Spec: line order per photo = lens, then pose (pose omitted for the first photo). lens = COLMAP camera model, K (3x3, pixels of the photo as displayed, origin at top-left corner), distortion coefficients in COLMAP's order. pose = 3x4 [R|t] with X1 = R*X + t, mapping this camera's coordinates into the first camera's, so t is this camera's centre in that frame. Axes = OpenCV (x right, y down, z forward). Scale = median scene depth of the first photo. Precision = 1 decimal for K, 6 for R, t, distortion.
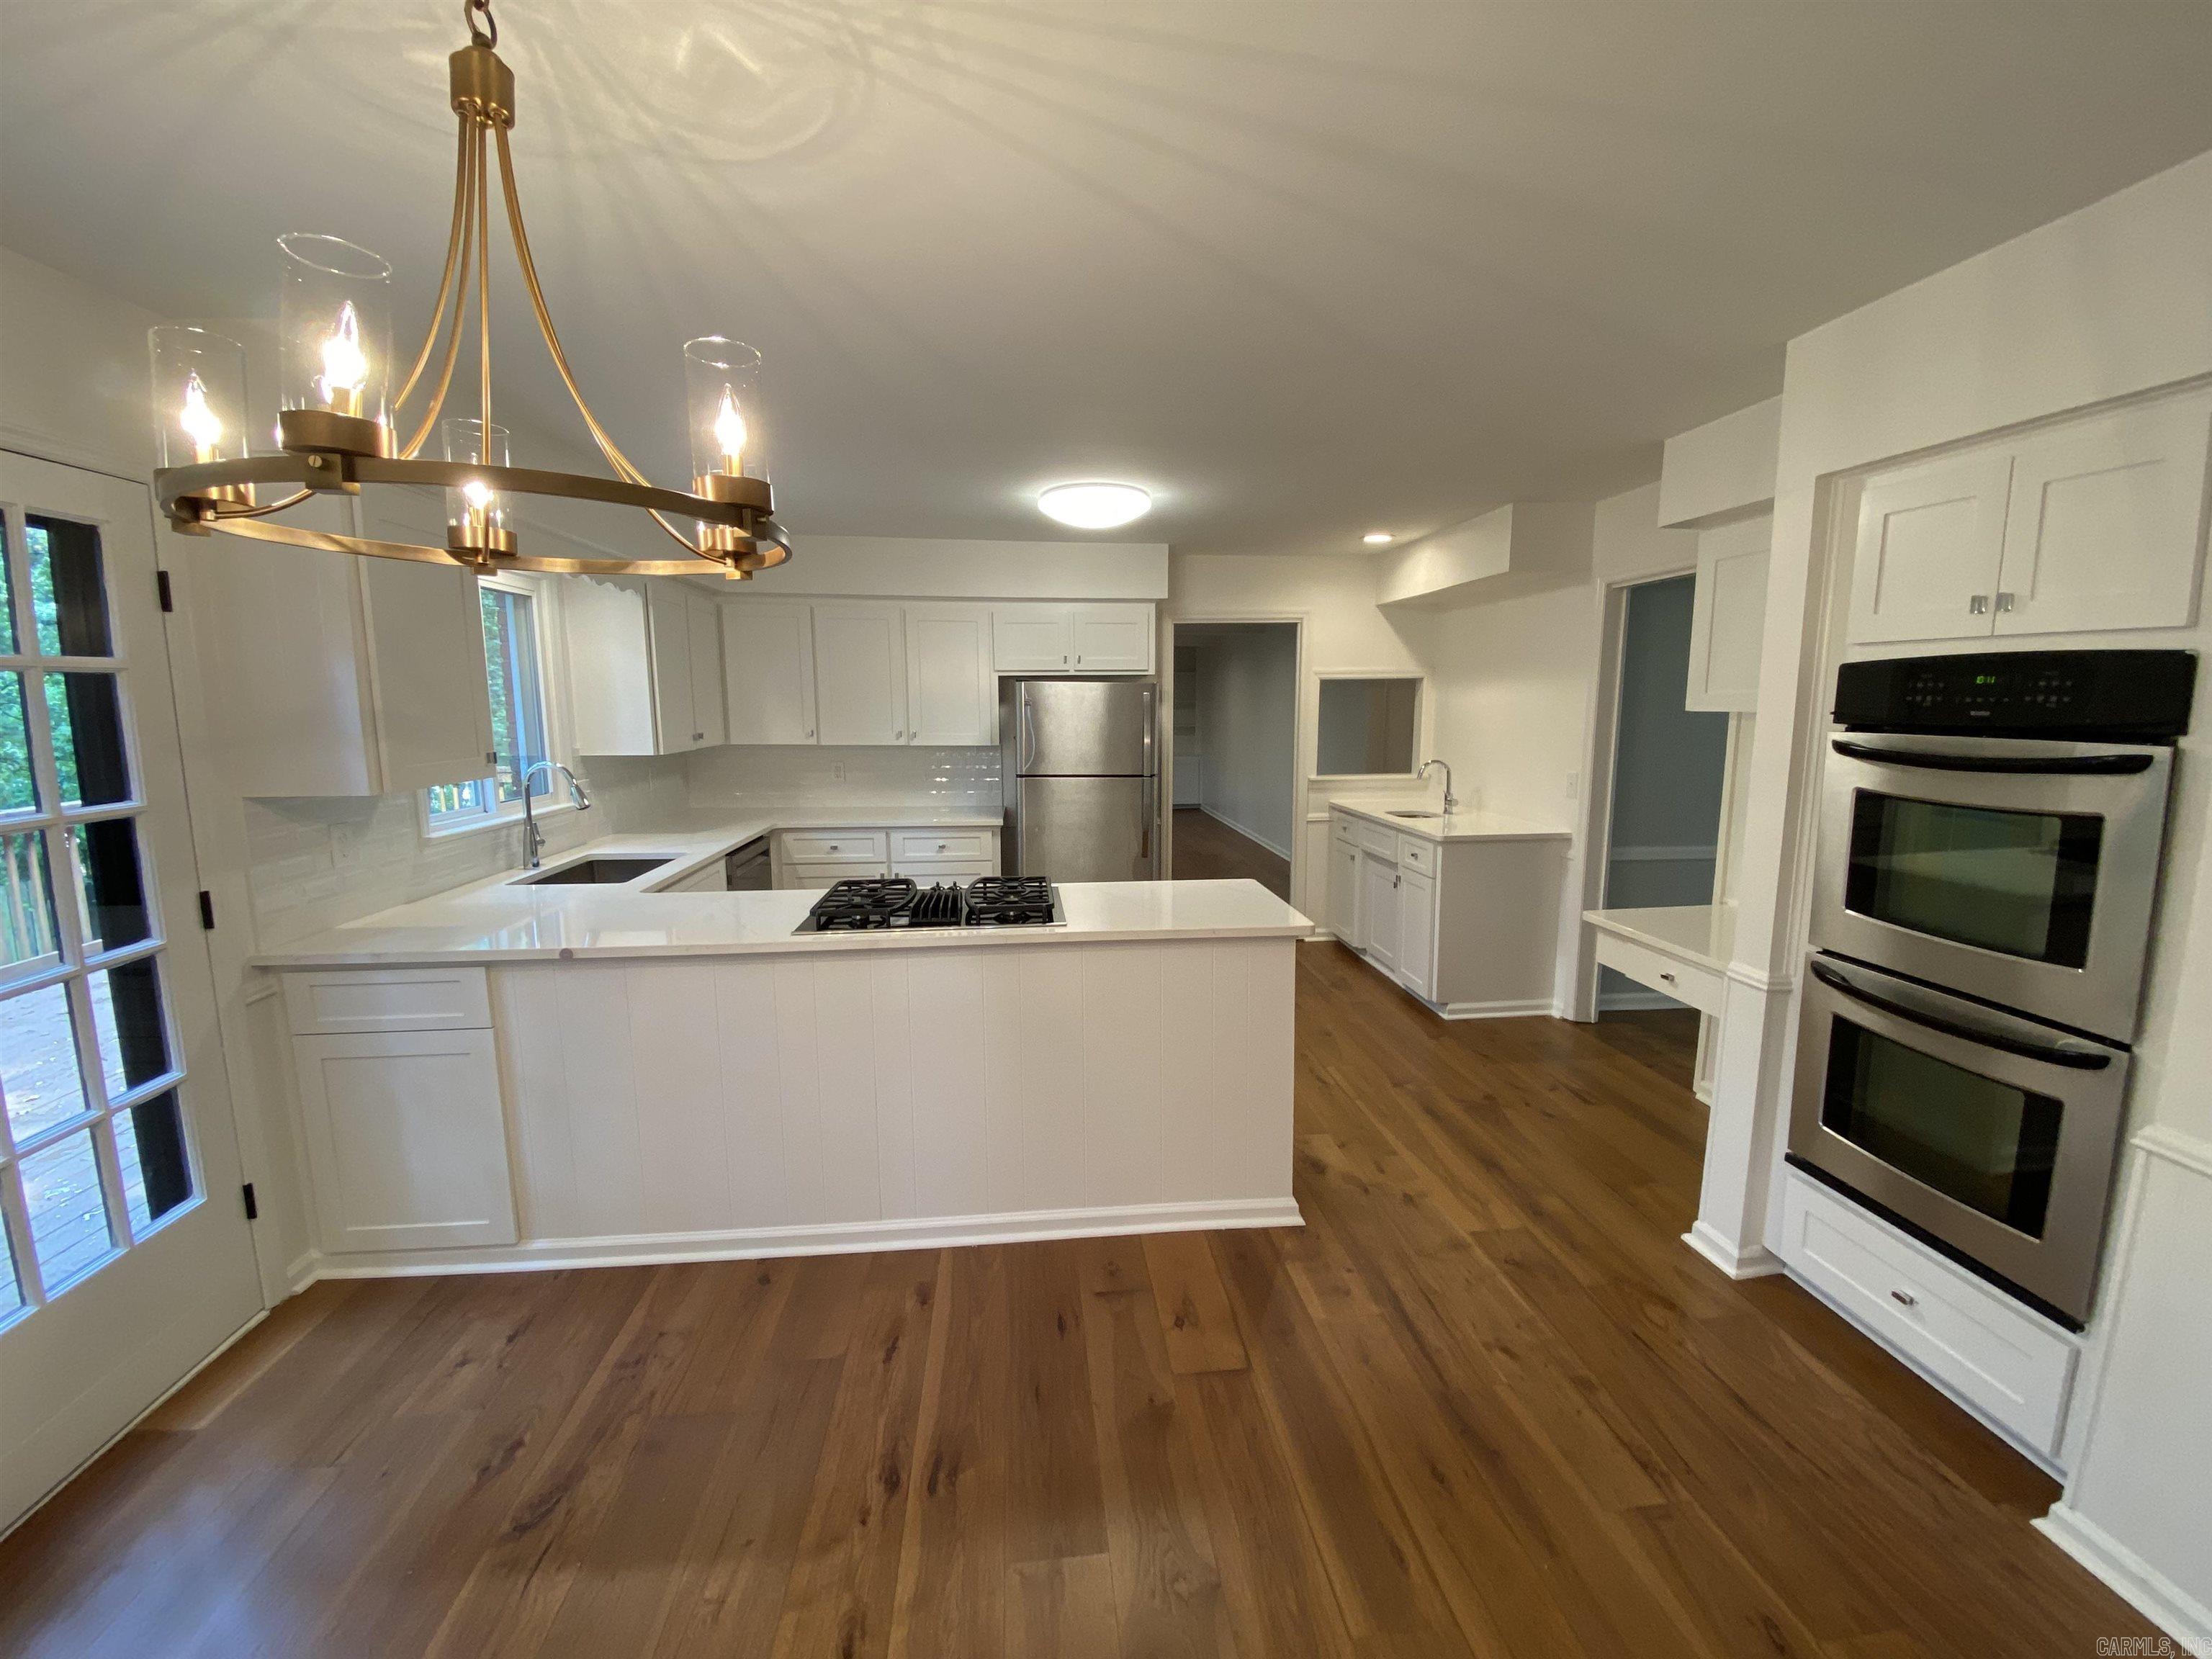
lens RADIAL K [[922.5, 0, 1106.0], [0, 922.5, 829.5], [0, 0, 1]] dist [0.036214, -0.029288]
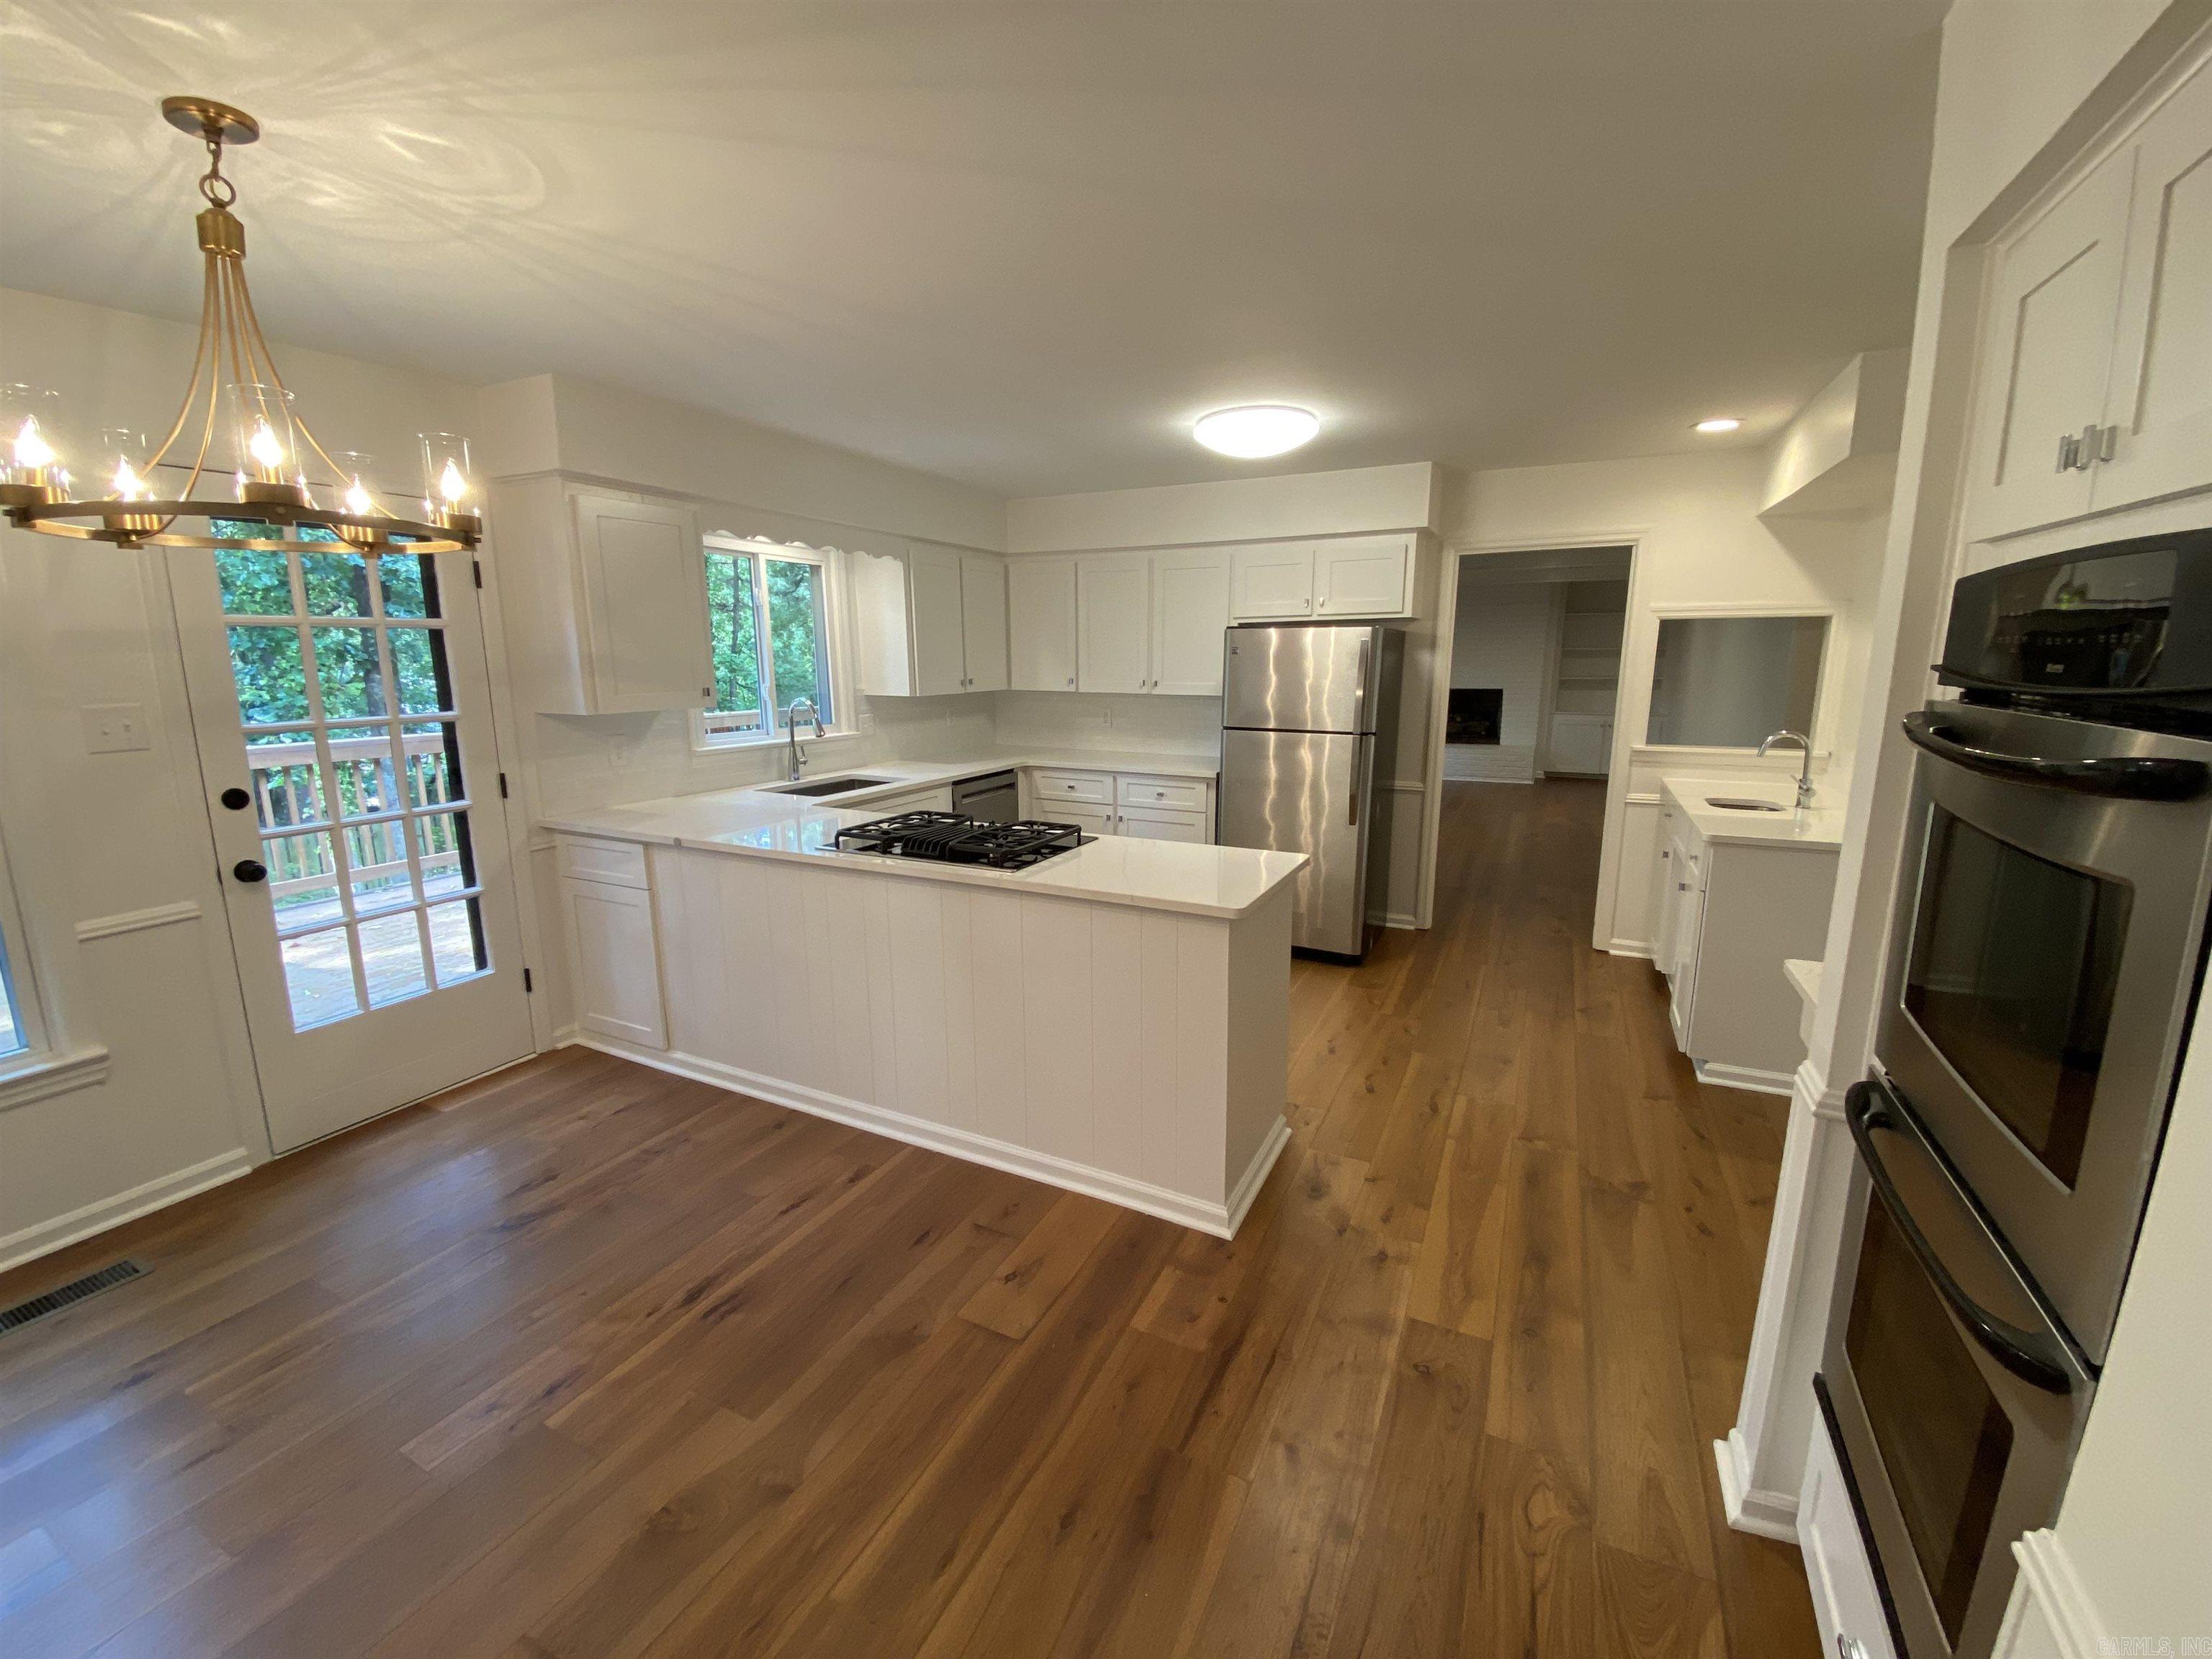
lens RADIAL K [[922.5, 0, 1106.0], [0, 922.5, 829.5], [0, 0, 1]] dist [0.036214, -0.029288]
pose [[0.838878, 0.102594, -0.534563, 0.577887], [-0.074983, 0.994495, 0.073195, -0.023451], [0.539130, -0.021319, 0.841953, 0.203951]]
